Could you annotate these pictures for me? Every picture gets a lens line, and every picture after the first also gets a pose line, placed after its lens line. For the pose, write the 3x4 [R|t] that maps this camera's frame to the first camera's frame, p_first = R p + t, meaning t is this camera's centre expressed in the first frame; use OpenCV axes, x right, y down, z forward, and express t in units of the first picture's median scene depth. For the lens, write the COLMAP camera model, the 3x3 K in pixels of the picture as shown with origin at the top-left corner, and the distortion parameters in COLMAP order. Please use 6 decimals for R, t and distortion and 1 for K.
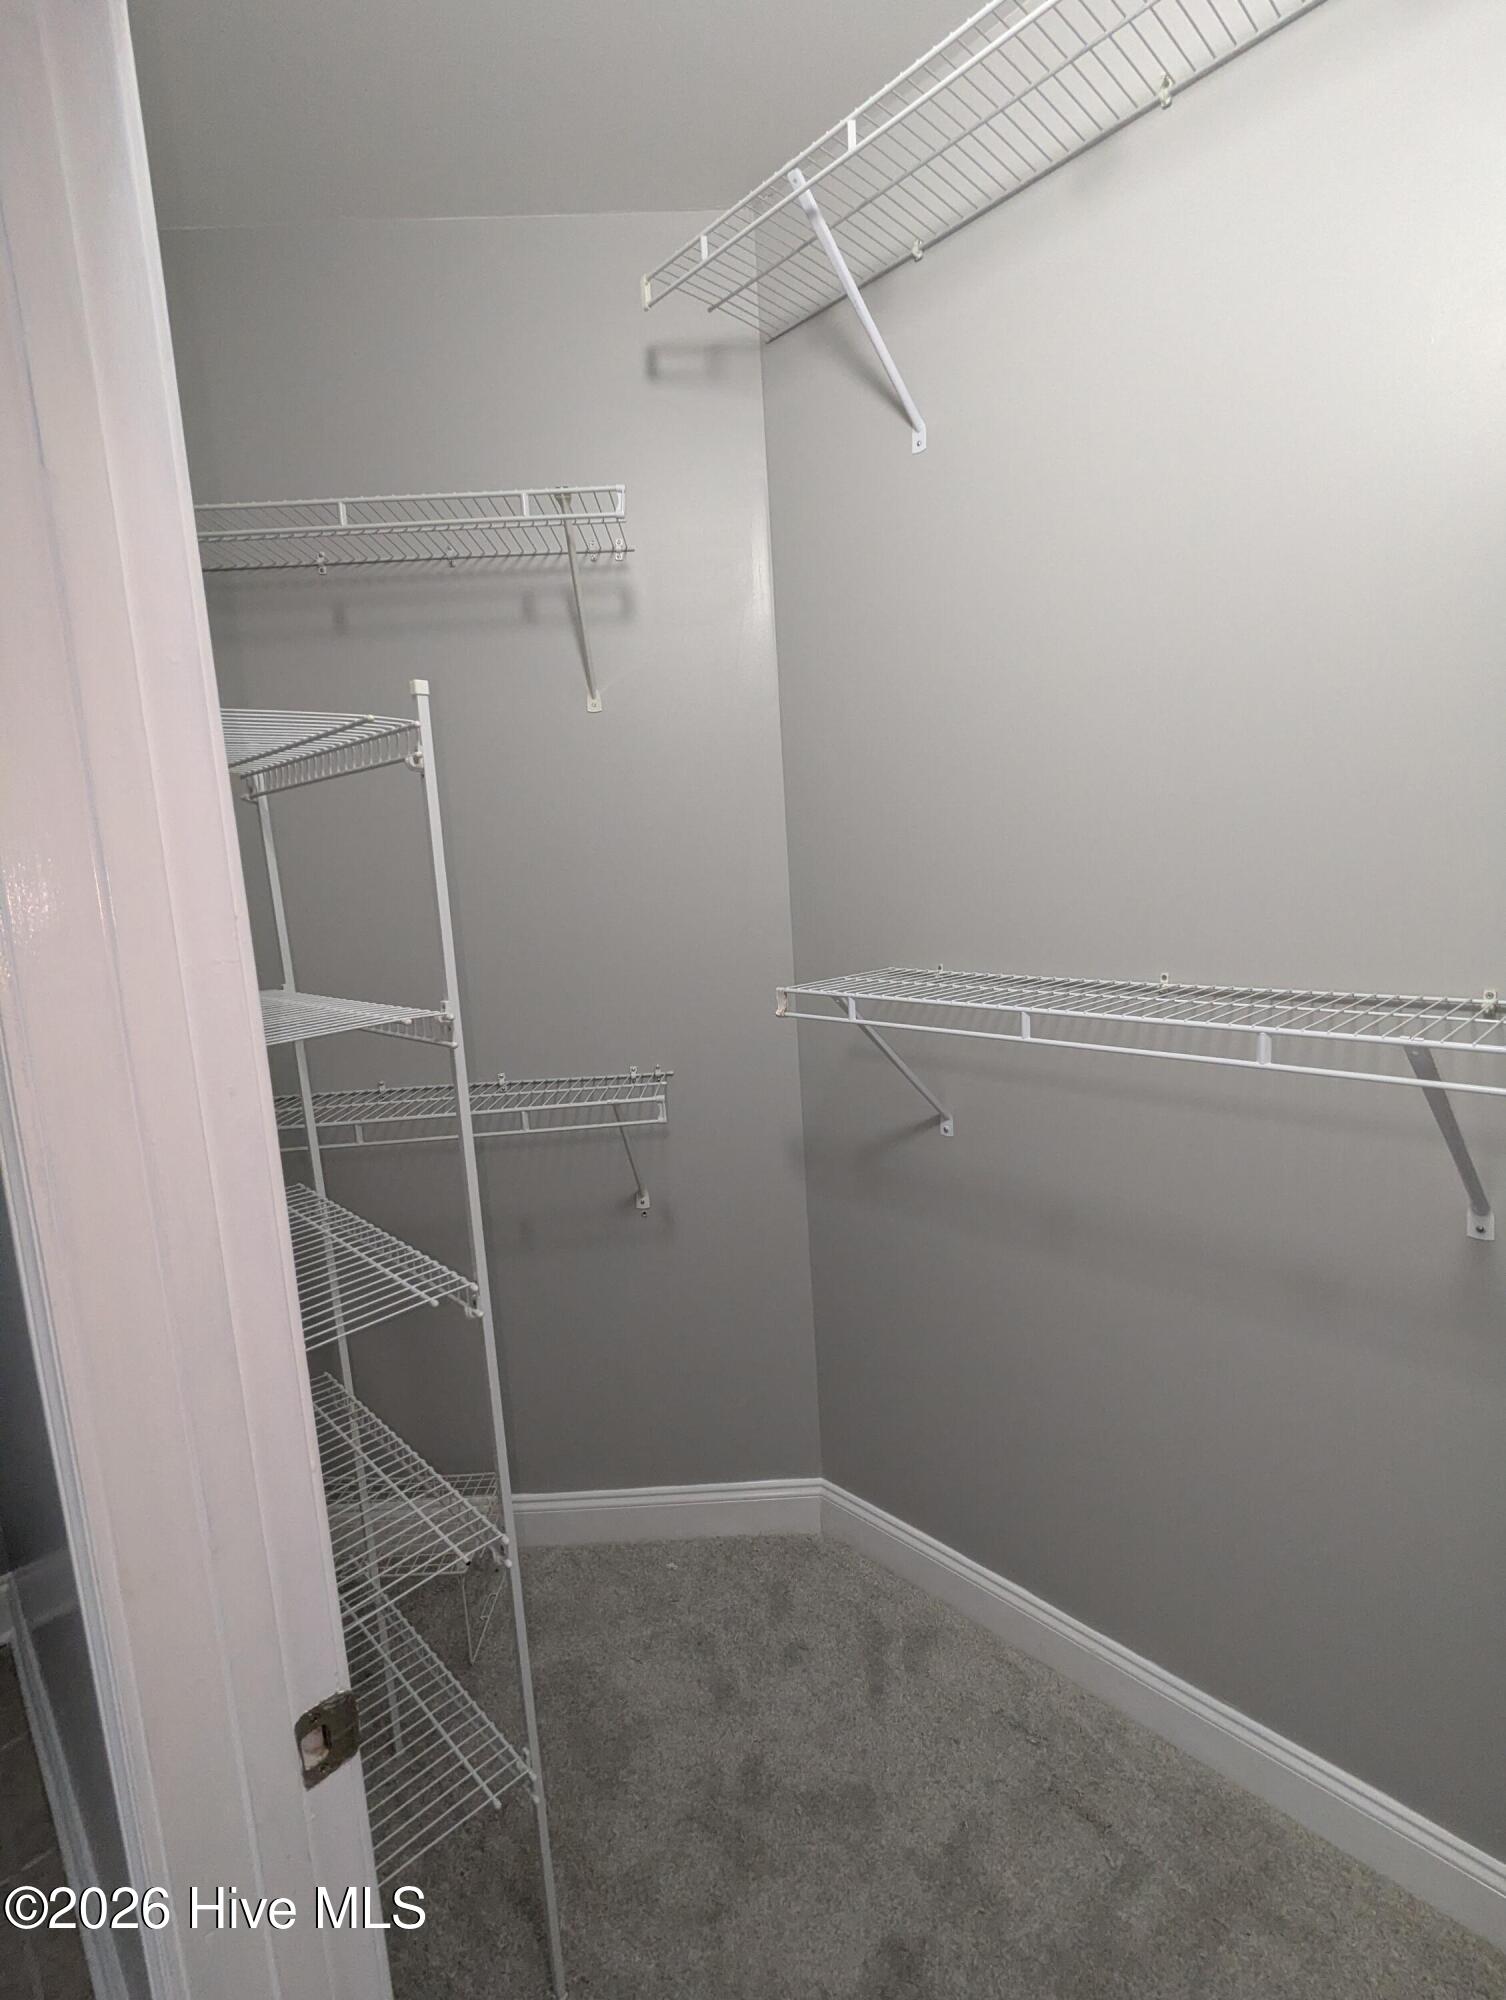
lens RADIAL K [[957.3, 0, 752.1], [0, 957.3, 992.0], [0, 0, 1]] dist [0.001786, -0.000636]
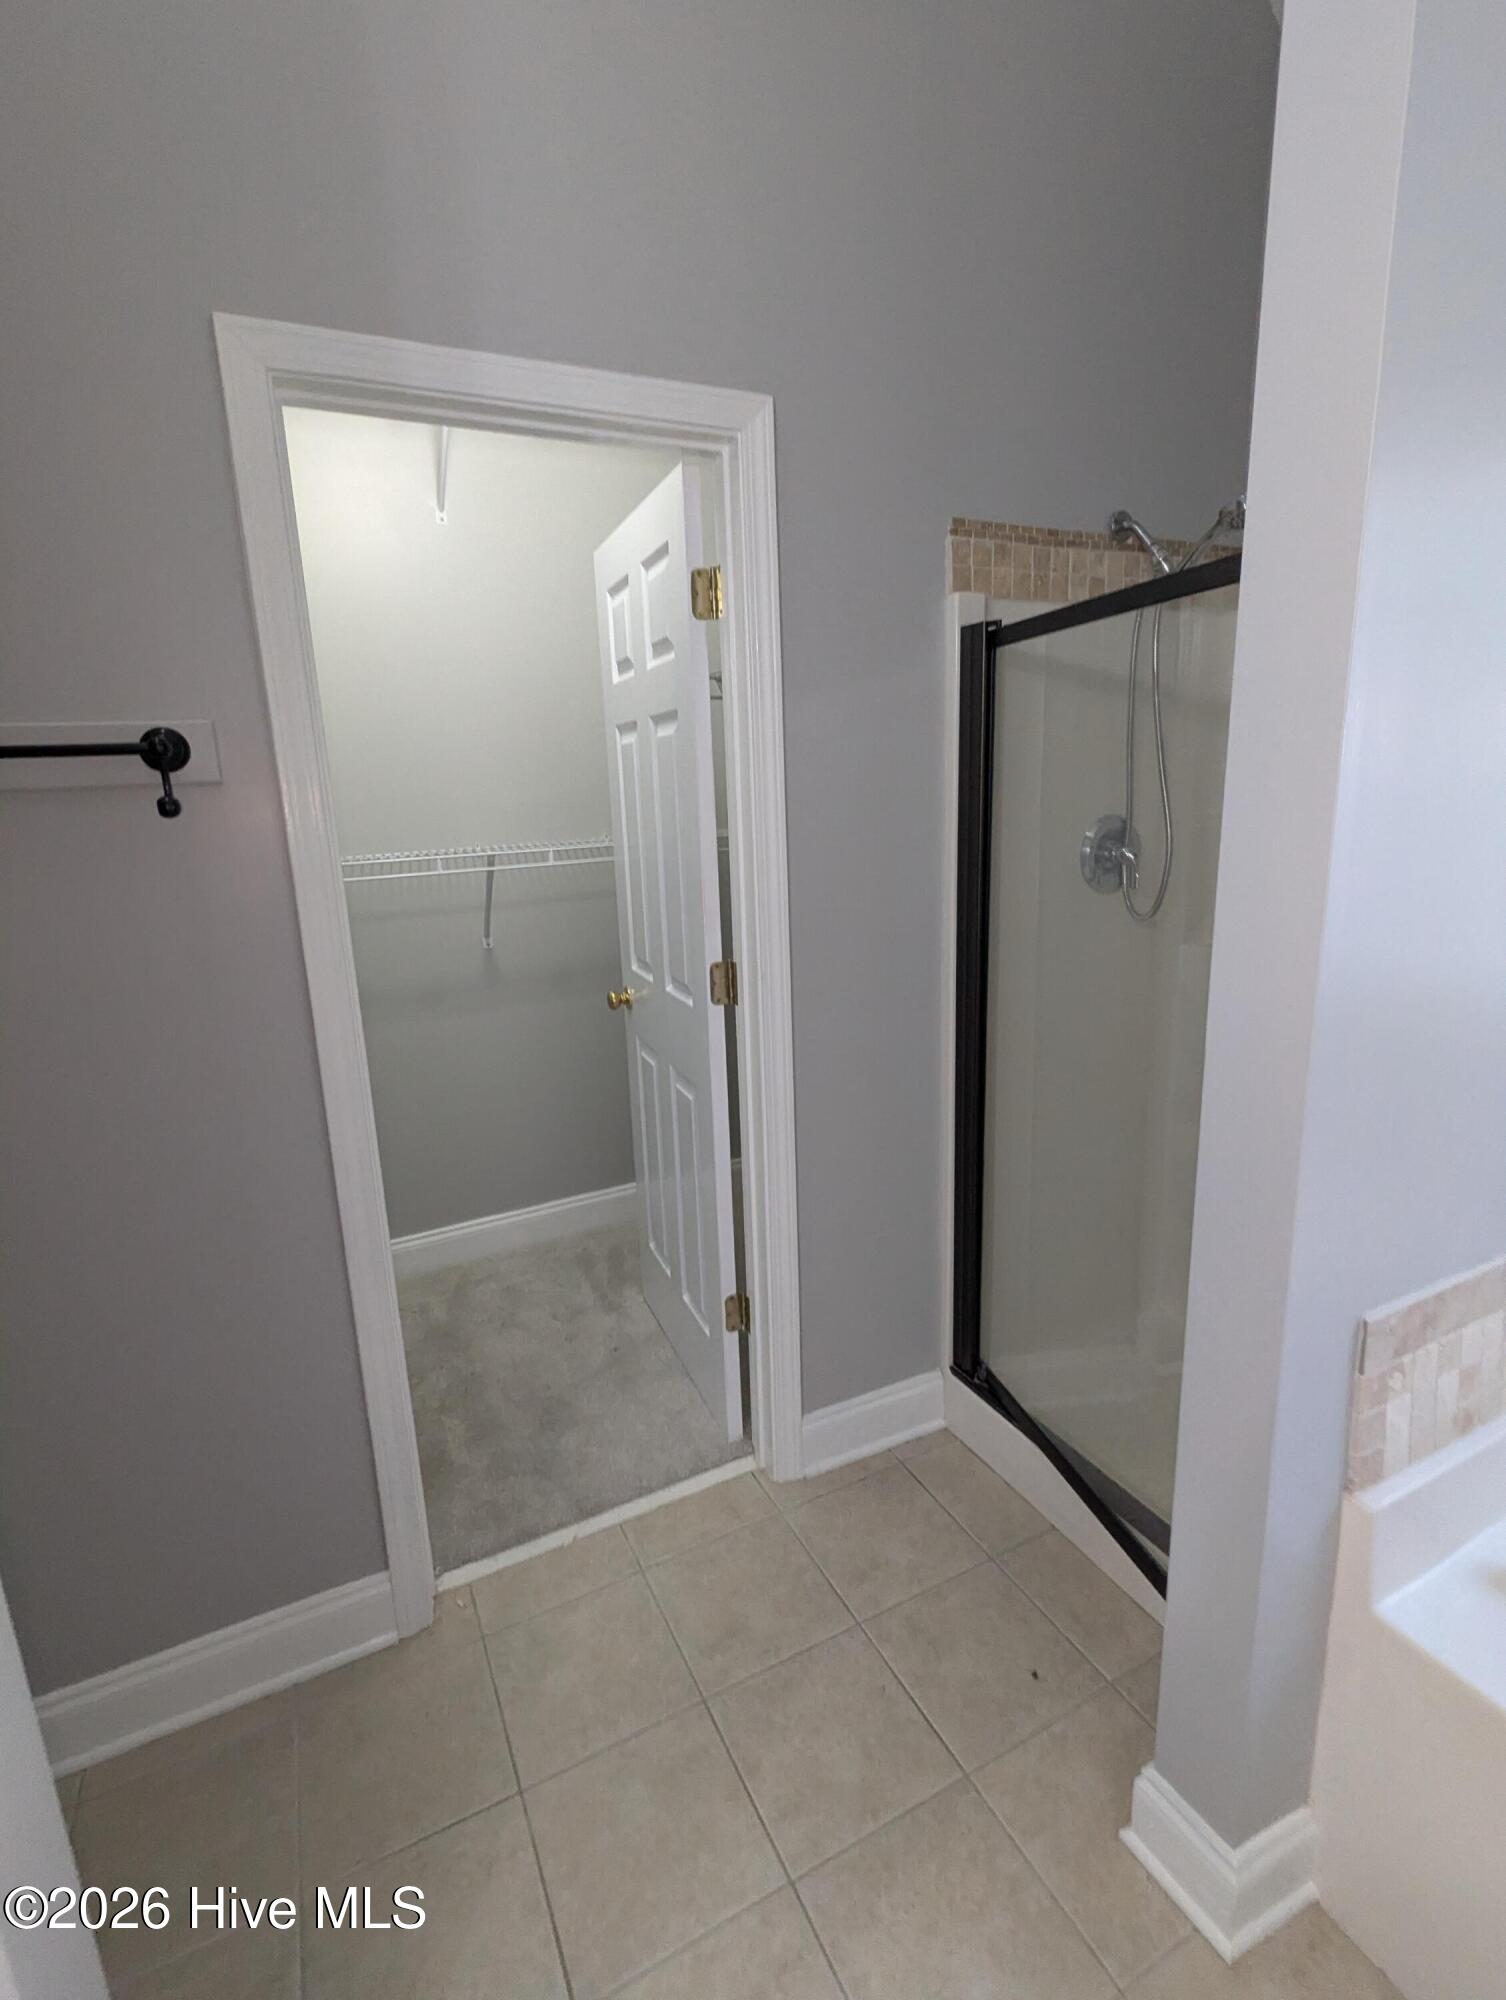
lens RADIAL K [[957.3, 0, 751.4], [0, 957.3, 986.2], [0, 0, 1]] dist [0.001786, -0.000636]
pose [[0.317849, -0.164297, 0.933798, -1.087181], [0.159891, 0.980055, 0.118011, 0.146806], [-0.934562, 0.111796, 0.337779, -0.352247]]
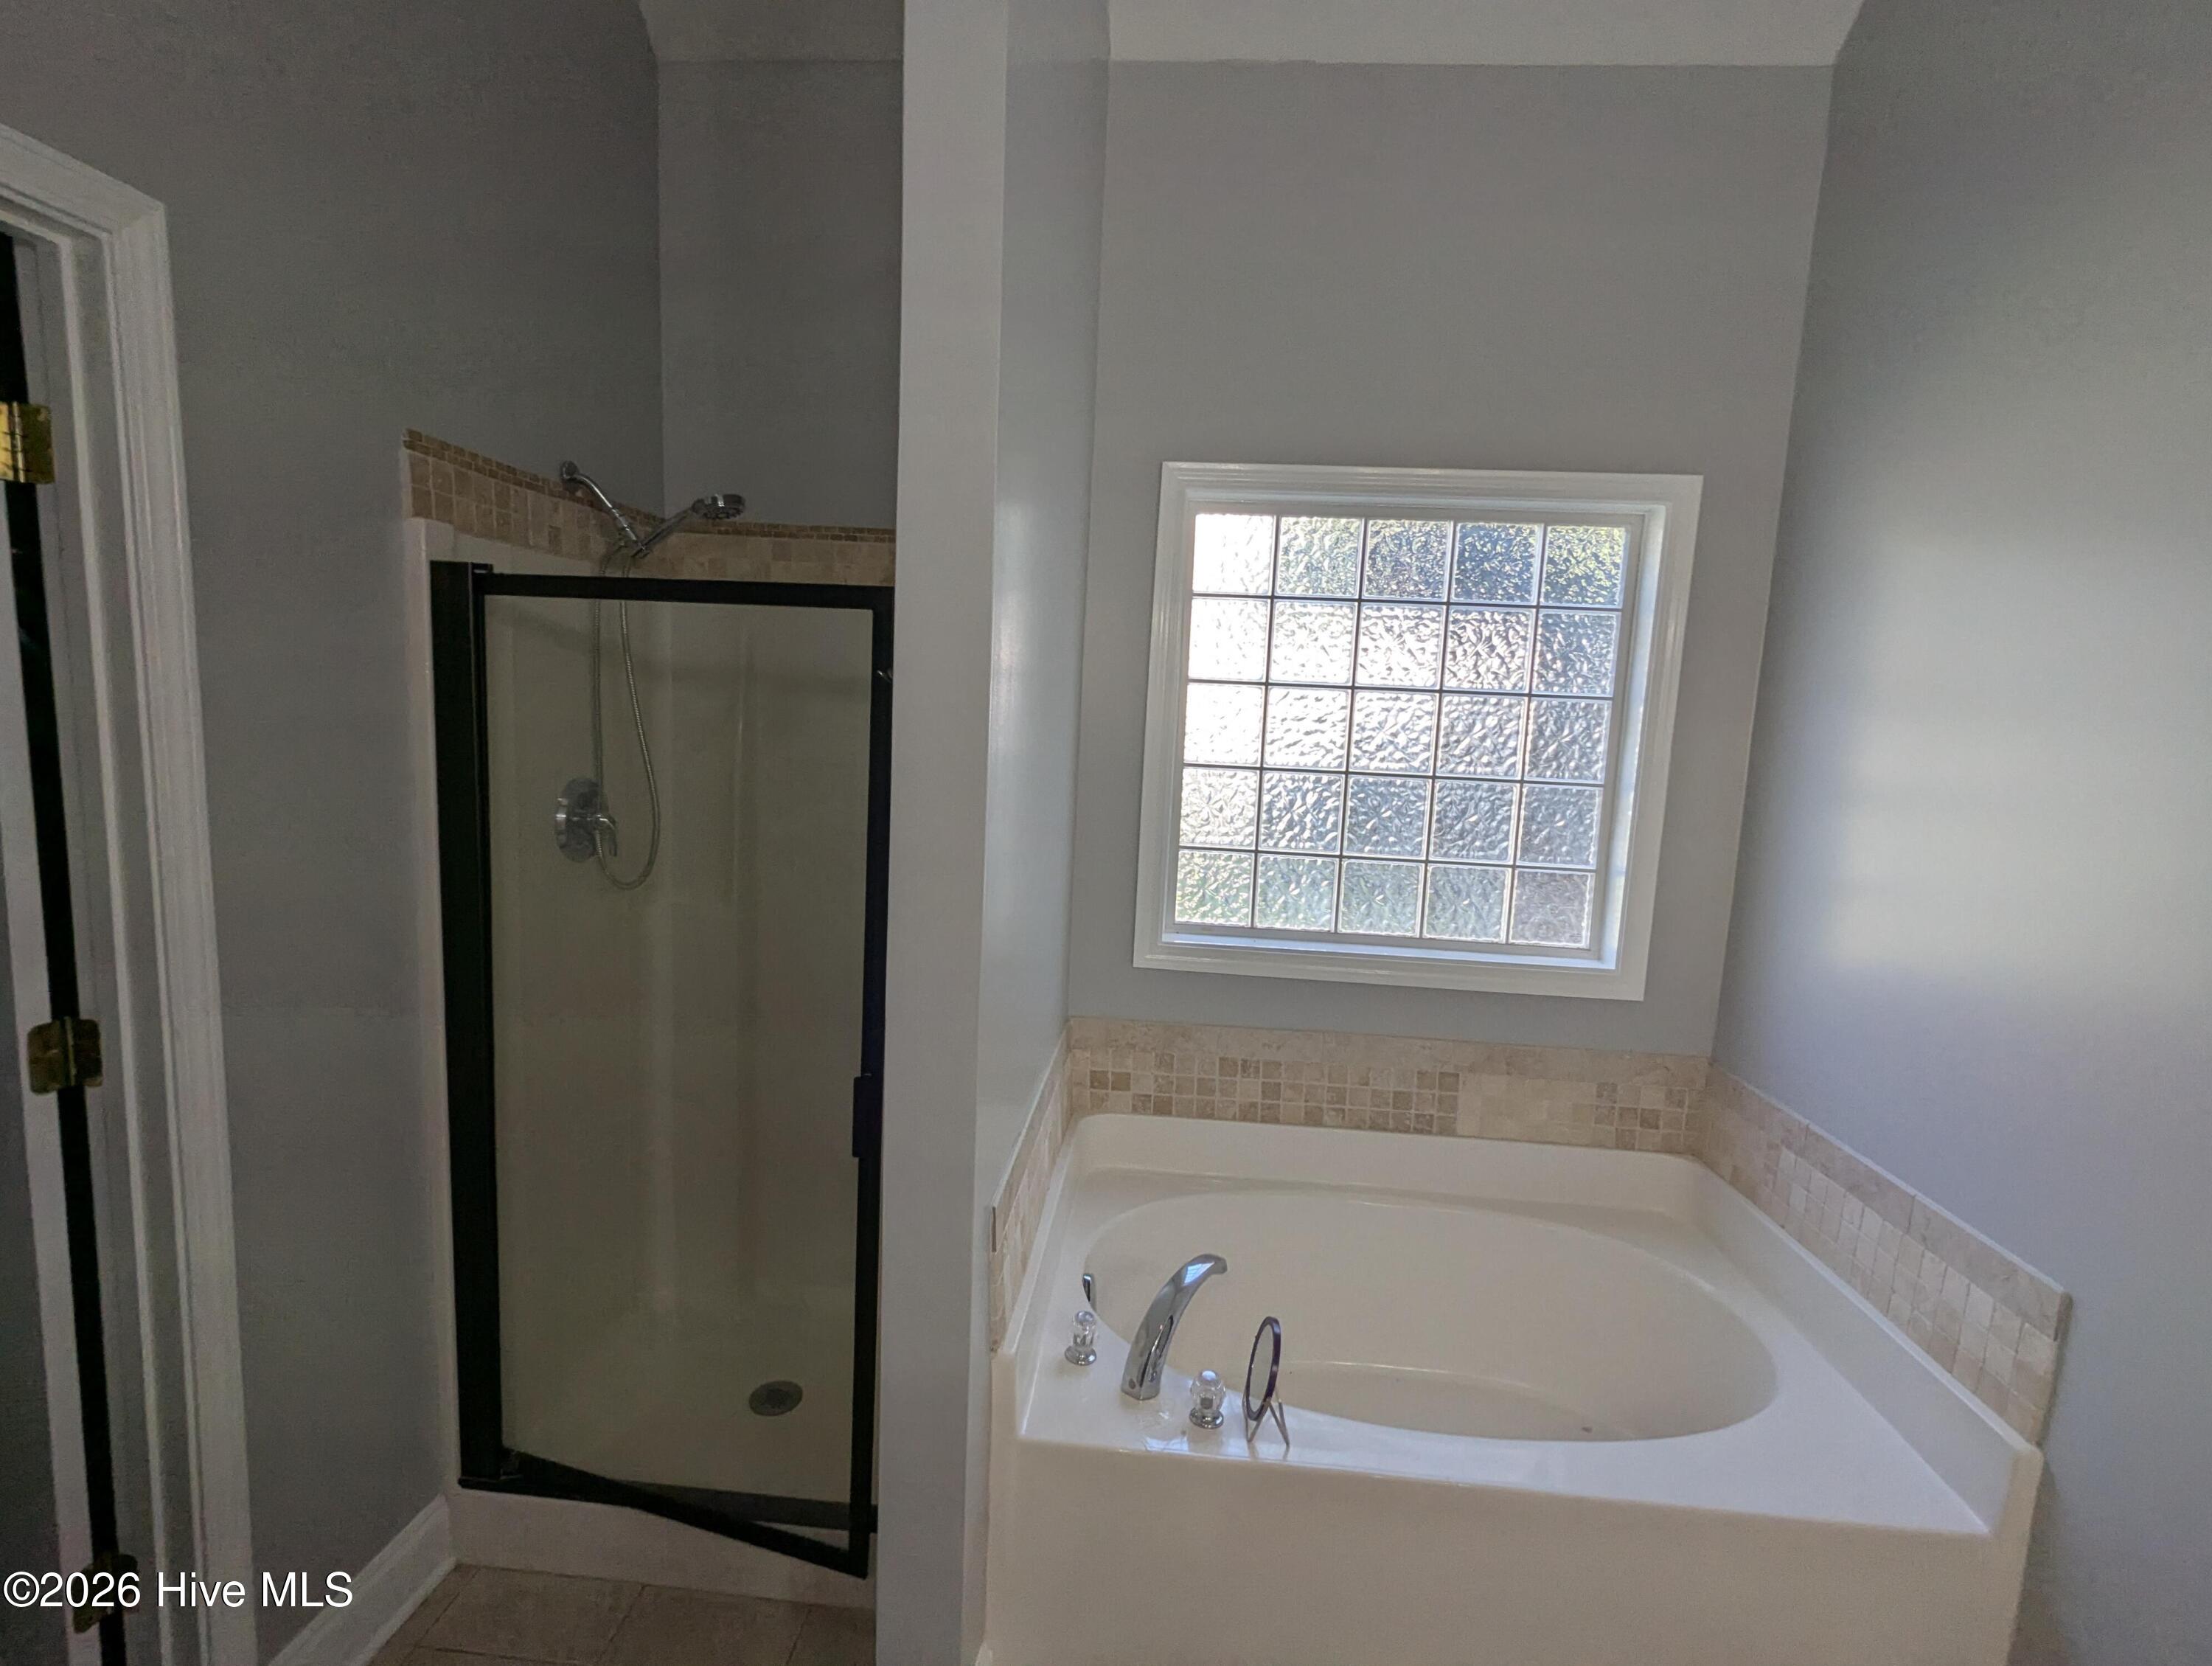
lens RADIAL K [[1058.9, 0, 1098.2], [0, 1058.9, 832.2], [0, 0, 1]] dist [0.001786, -0.000636]
pose [[-0.640959, -0.076953, 0.763708, -1.113721], [0.097596, 0.978716, 0.180528, 0.028859], [-0.761345, 0.190246, -0.619807, -0.023767]]
